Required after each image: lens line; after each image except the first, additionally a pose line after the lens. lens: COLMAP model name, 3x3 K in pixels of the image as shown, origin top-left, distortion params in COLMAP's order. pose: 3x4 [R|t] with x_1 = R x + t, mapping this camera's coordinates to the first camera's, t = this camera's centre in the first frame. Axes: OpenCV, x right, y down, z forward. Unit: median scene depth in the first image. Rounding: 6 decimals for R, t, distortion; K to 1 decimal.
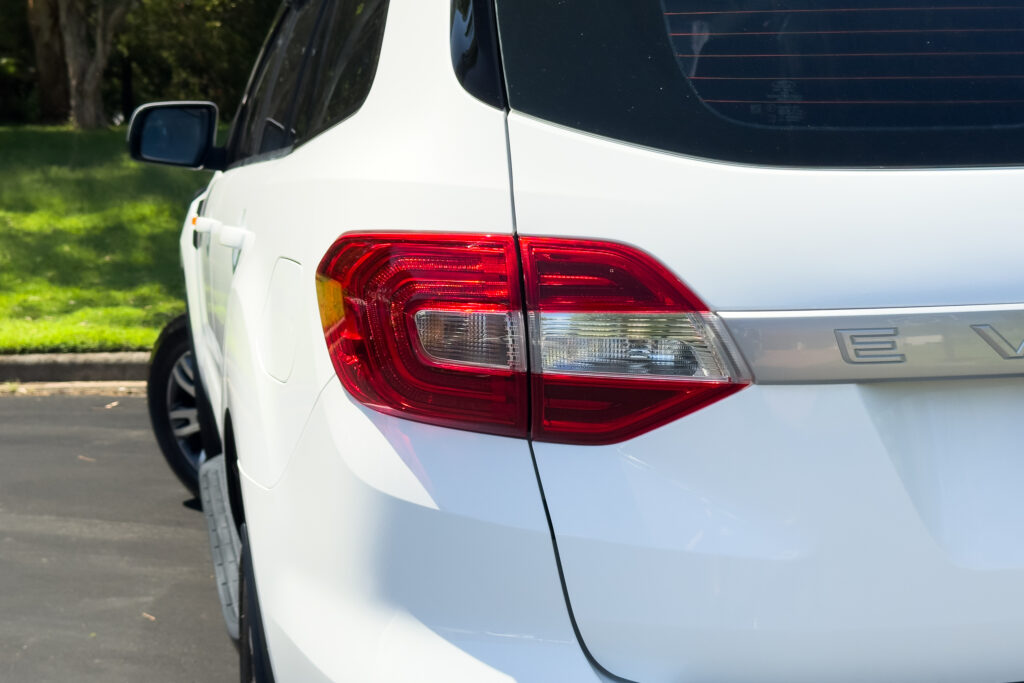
lens RADIAL K [[1473.5, 0, 512.0], [0, 1473.5, 341.5], [0, 0, 1]] dist [0.190991, -0.124347]
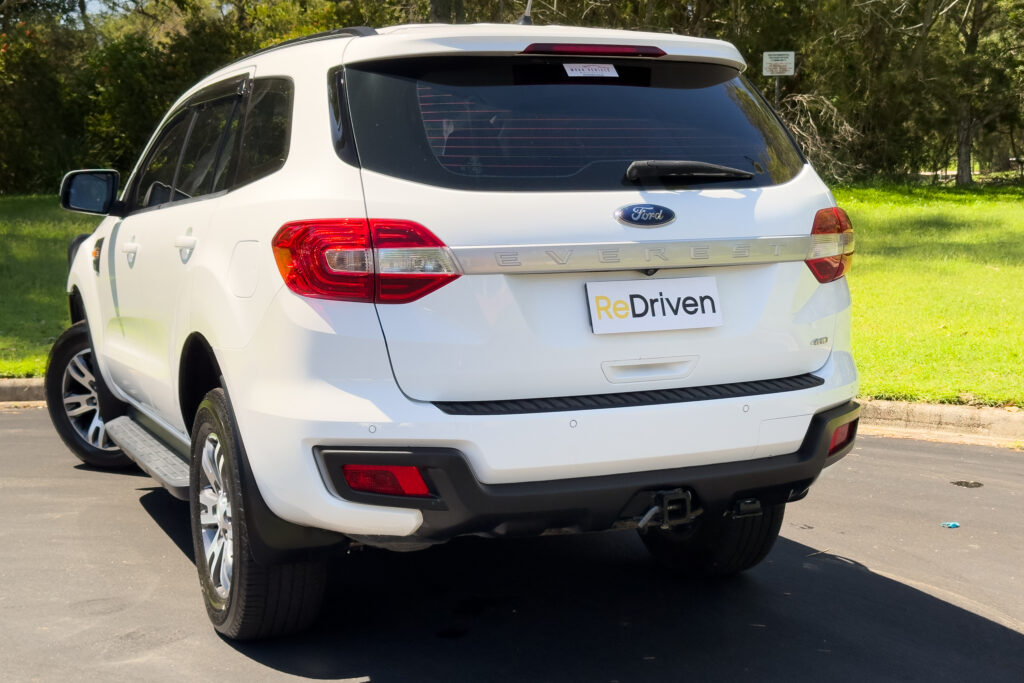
lens RADIAL K [[1473.5, 0, 512.0], [0, 1473.5, 341.5], [0, 0, 1]] dist [0.190991, -0.124347]
pose [[0.987610, -0.016688, 0.156040, -0.146127], [0.024430, 0.998557, -0.047832, 0.253839], [-0.155016, 0.051052, 0.986592, -1.439504]]
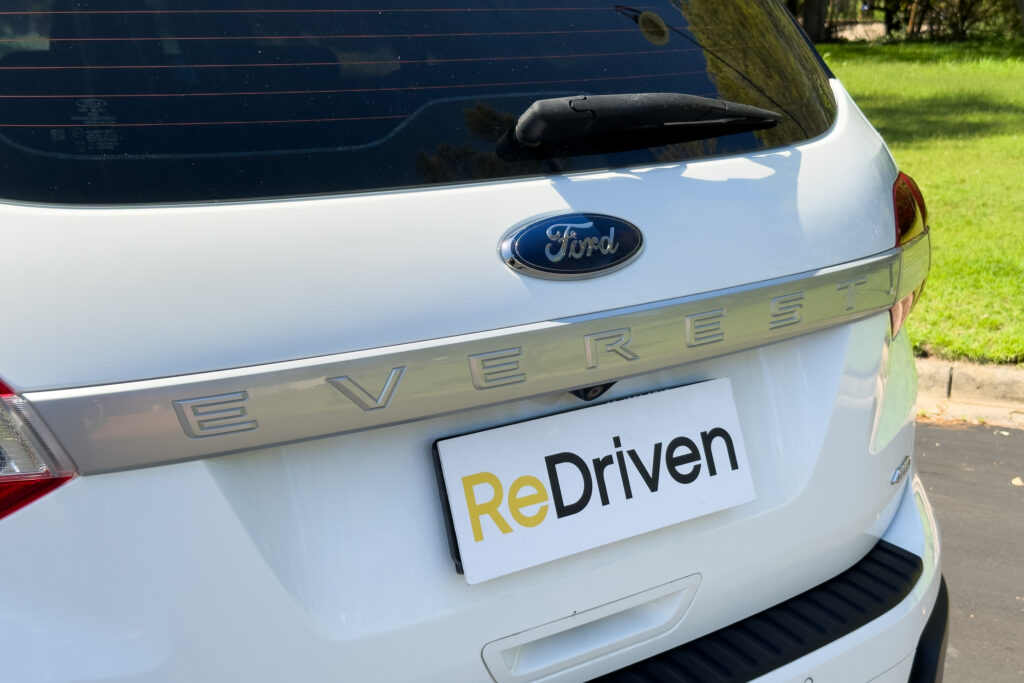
lens RADIAL K [[1473.5, 0, 512.0], [0, 1473.5, 341.5], [0, 0, 1]] dist [0.190991, -0.124347]
pose [[0.928552, -0.086244, 0.361044, 0.087496], [0.070901, 0.995935, 0.055557, -0.070801], [-0.364368, -0.025989, 0.930892, 0.130512]]
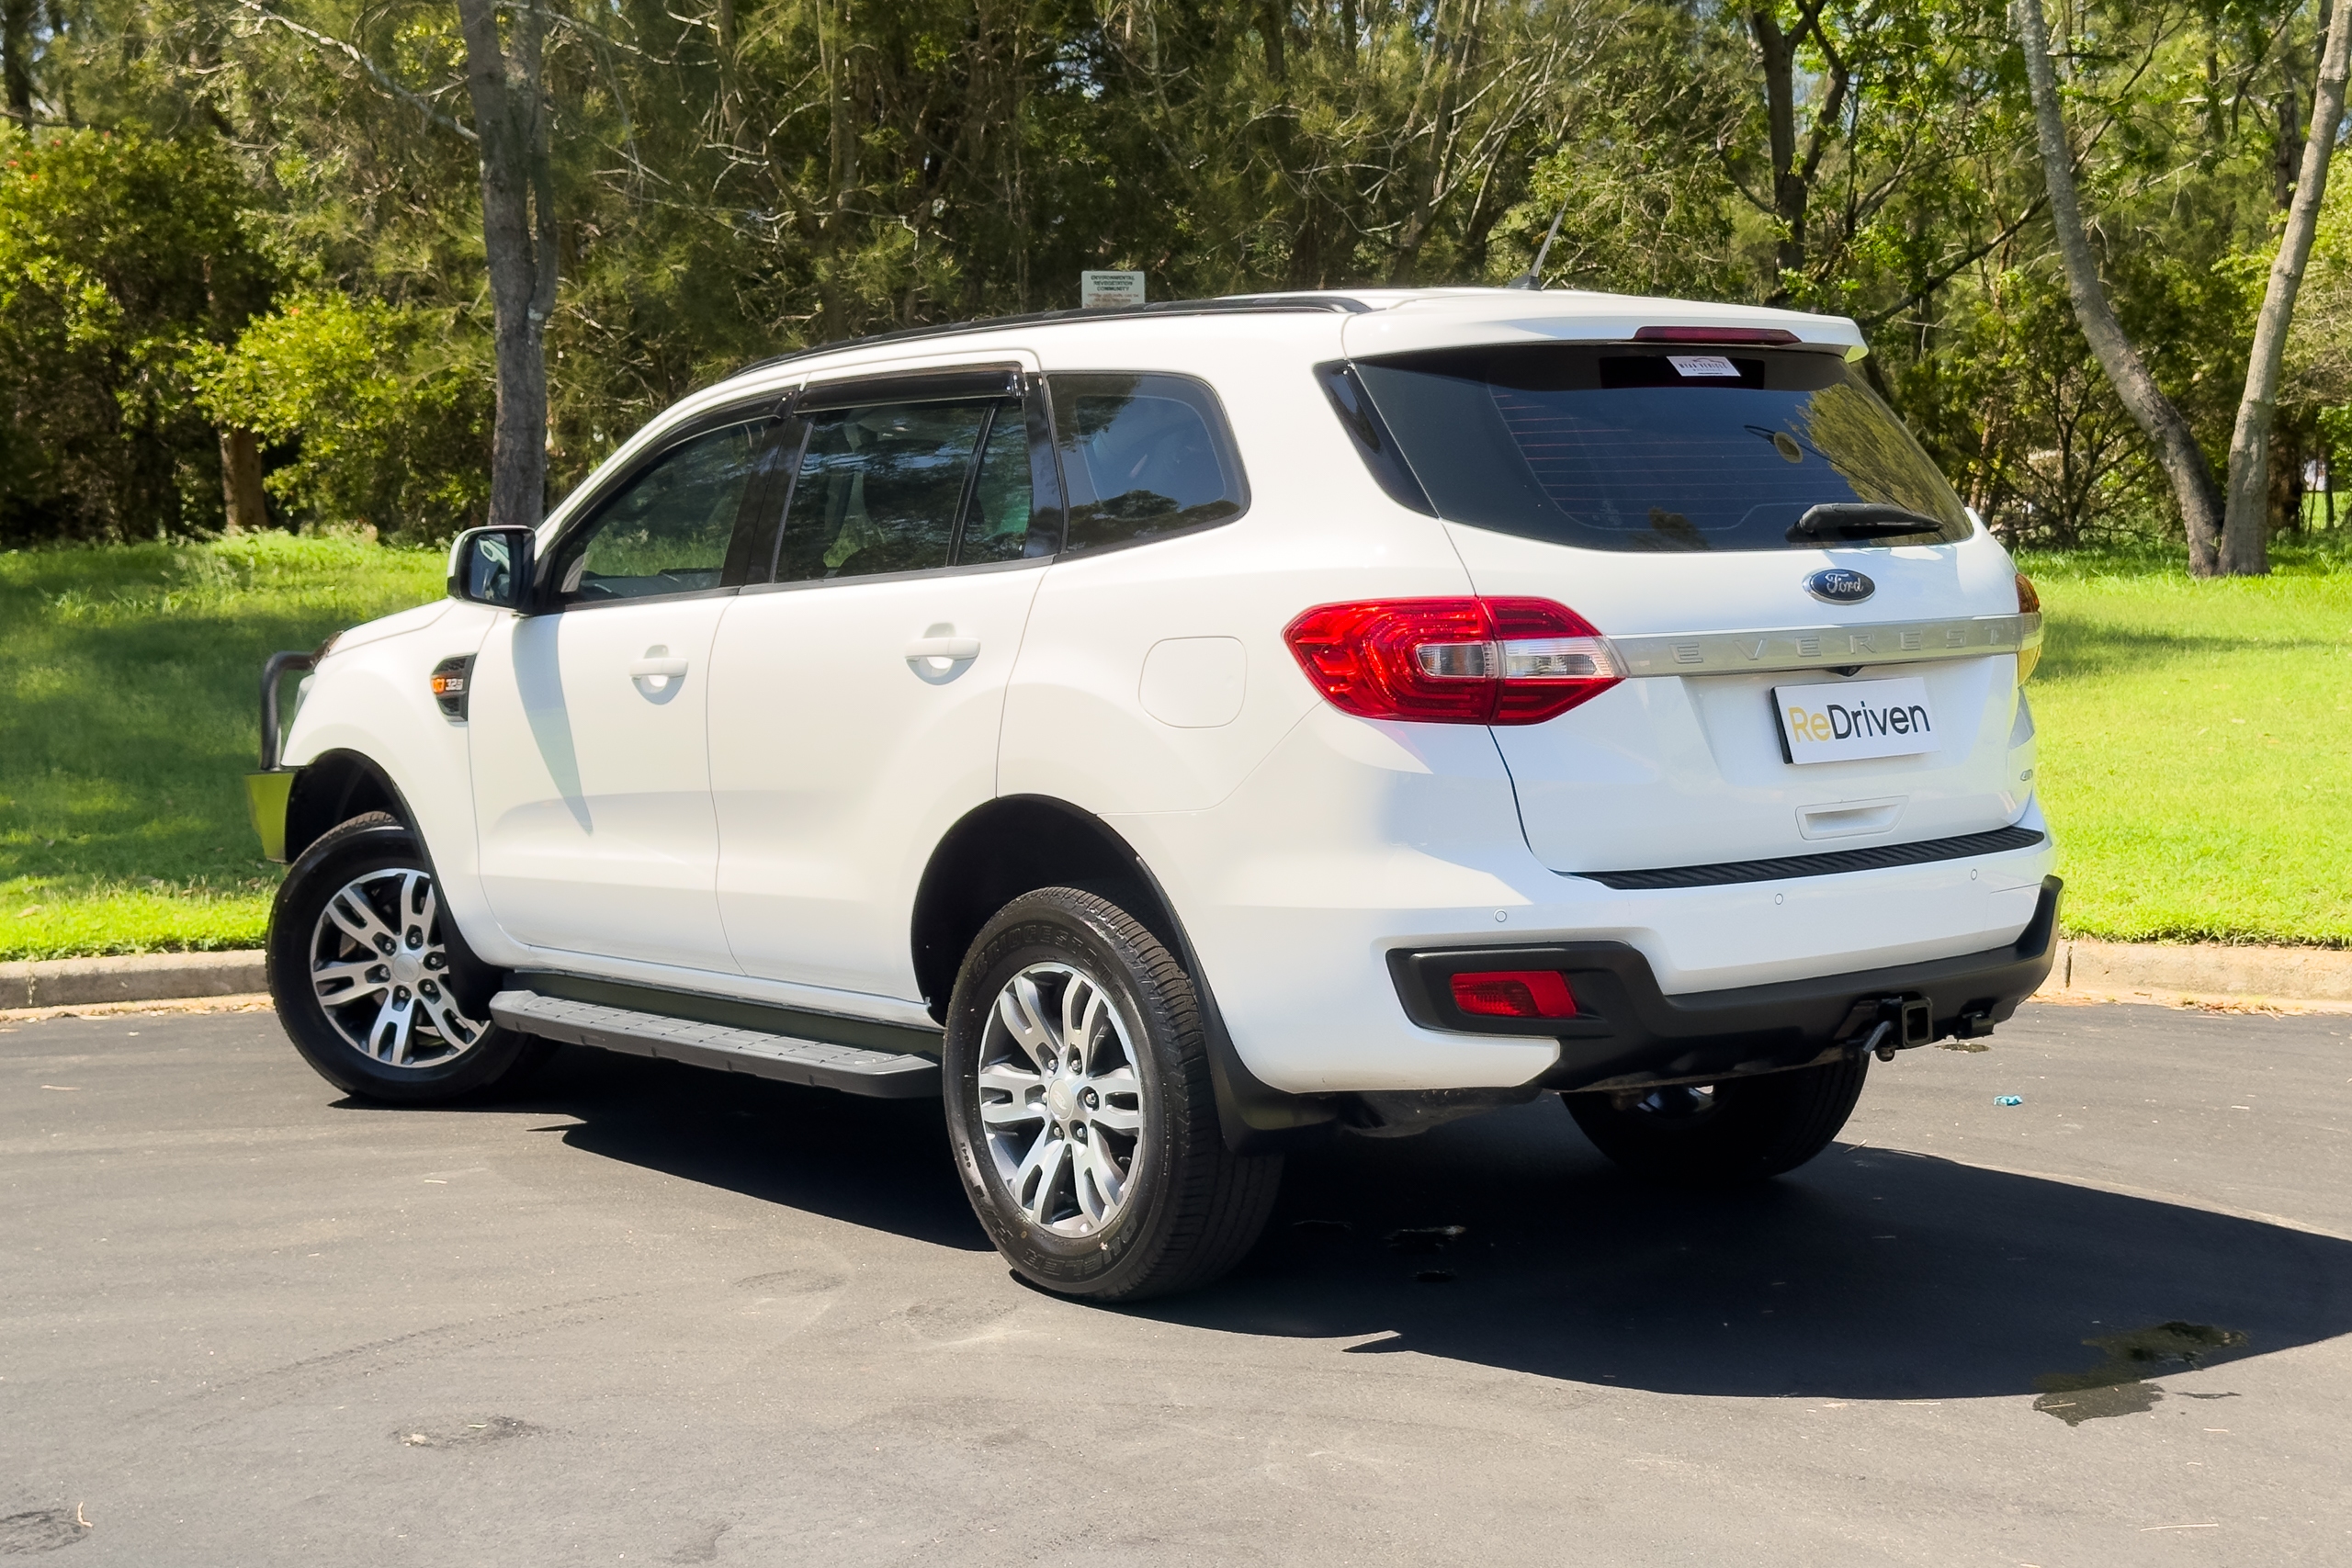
lens RADIAL K [[3384.1, 0, 1176.0], [0, 3384.1, 784.0], [0, 0, 1]] dist [0.190991, -0.124347]
pose [[0.917374, -0.036076, 0.396387, -1.757862], [0.070550, 0.994853, -0.072732, 0.375161], [-0.391723, 0.094688, 0.915198, -2.216078]]
